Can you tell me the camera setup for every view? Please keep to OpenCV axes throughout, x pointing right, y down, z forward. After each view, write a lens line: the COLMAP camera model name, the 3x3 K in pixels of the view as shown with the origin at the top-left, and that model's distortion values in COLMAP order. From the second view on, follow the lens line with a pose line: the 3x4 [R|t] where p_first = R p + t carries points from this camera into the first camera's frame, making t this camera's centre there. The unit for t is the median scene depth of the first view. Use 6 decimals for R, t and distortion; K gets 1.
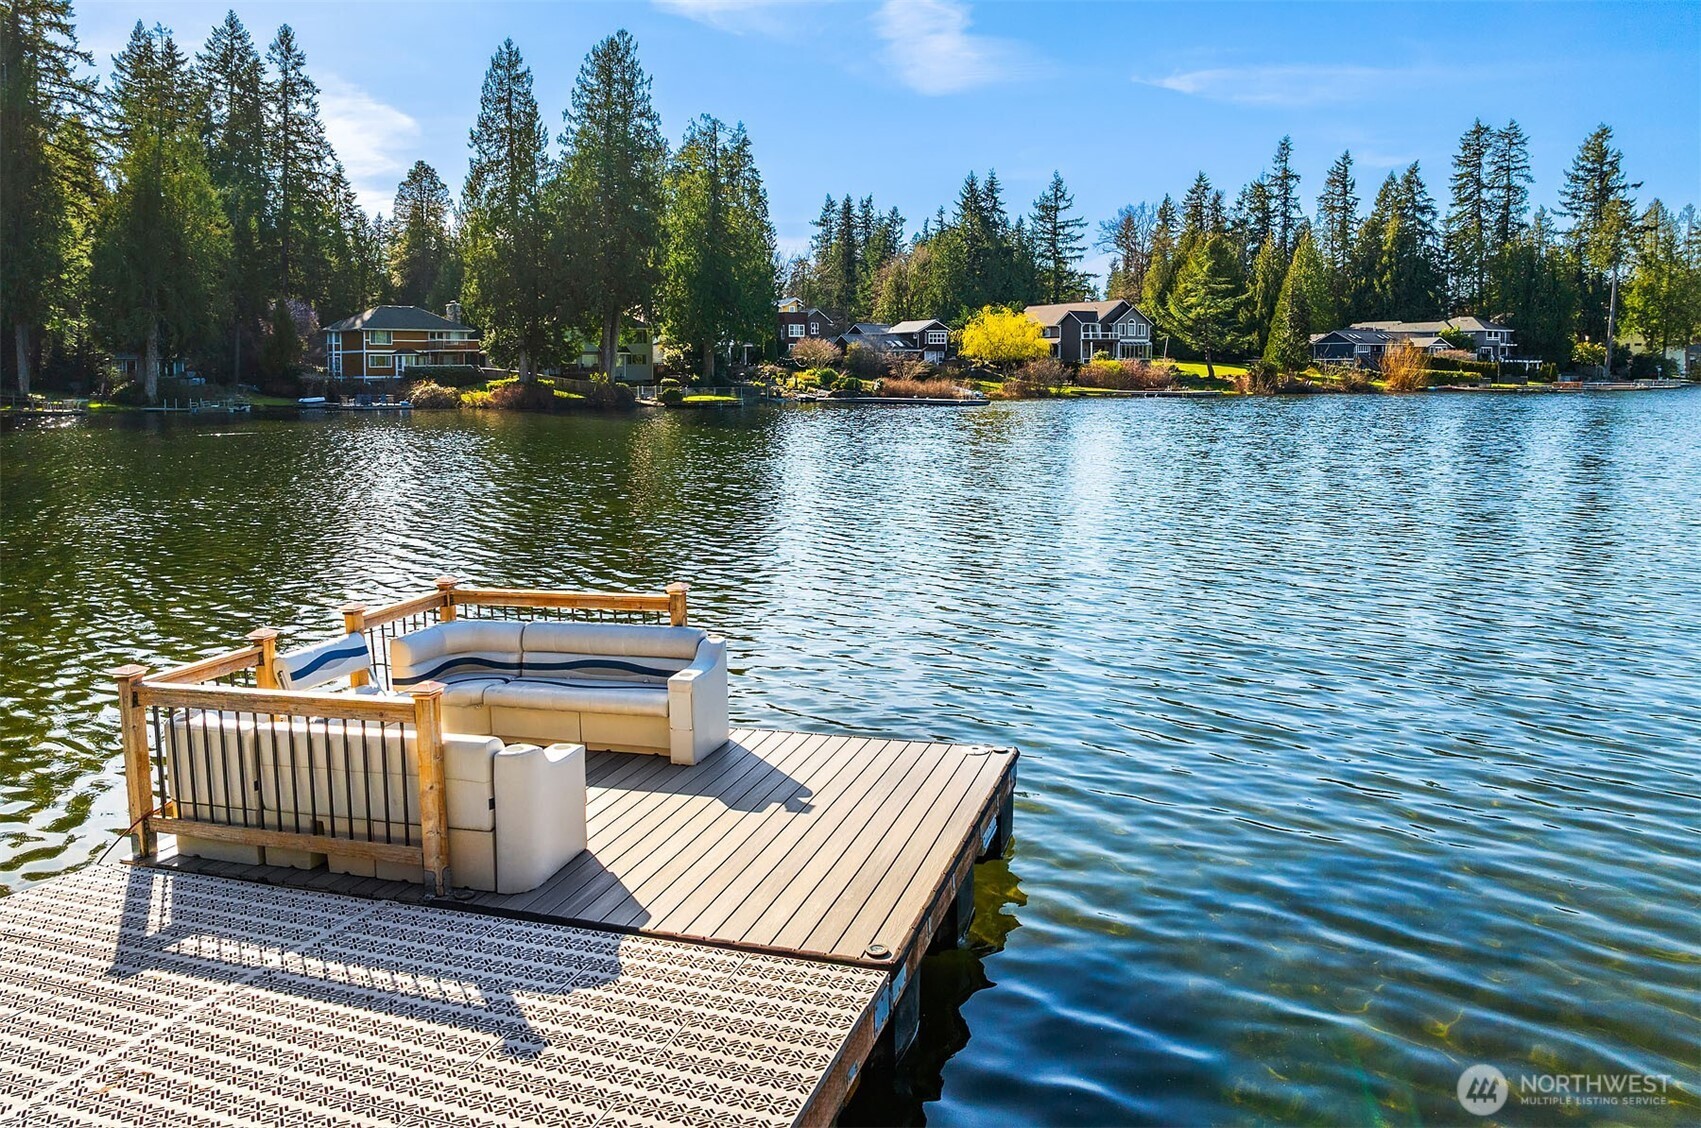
lens RADIAL K [[1191.2, 0, 850.5], [0, 1191.2, 564.0], [0, 0, 1]] dist [-0.044901, -0.001008]
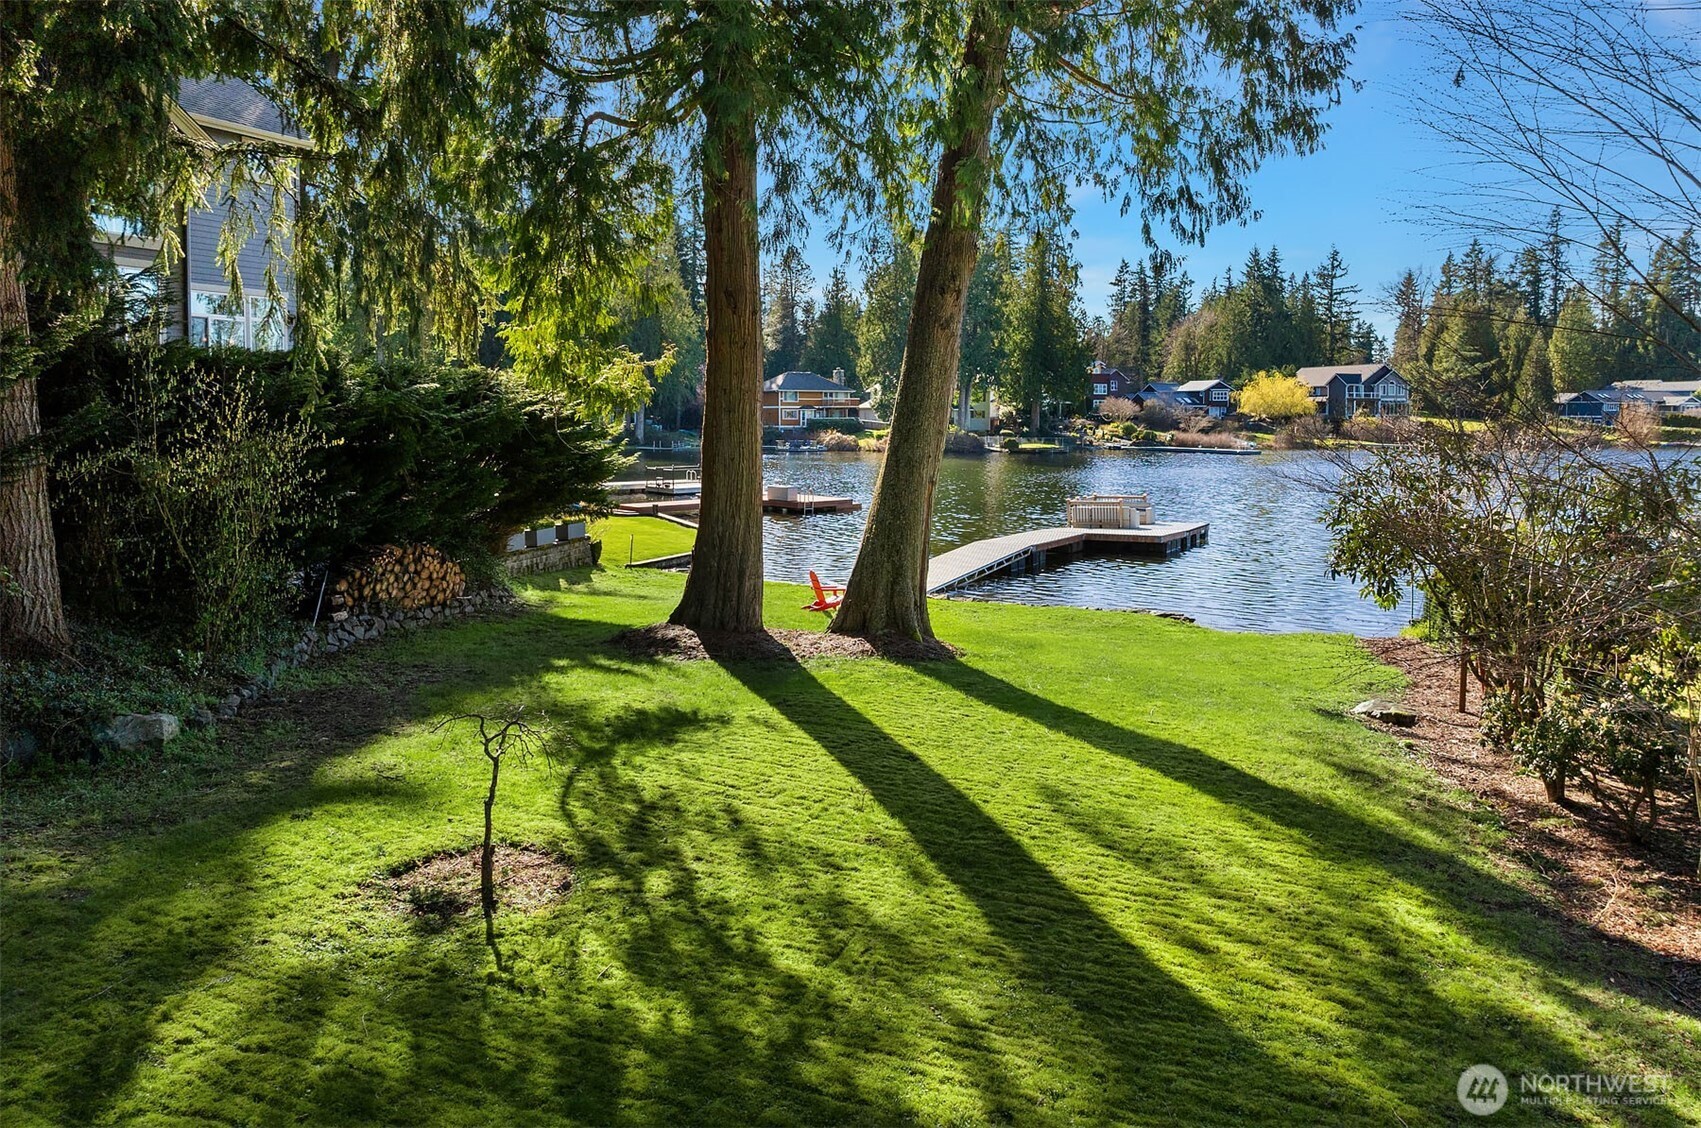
lens RADIAL K [[1571.1, 0, 850.5], [0, 1571.1, 564.0], [0, 0, 1]] dist [-0.076276, -0.121212]
pose [[0.985758, 0.023913, -0.166461, -0.026504], [-0.033109, 0.998062, -0.052694, 0.069523], [0.164878, 0.057455, 0.984639, -0.573759]]
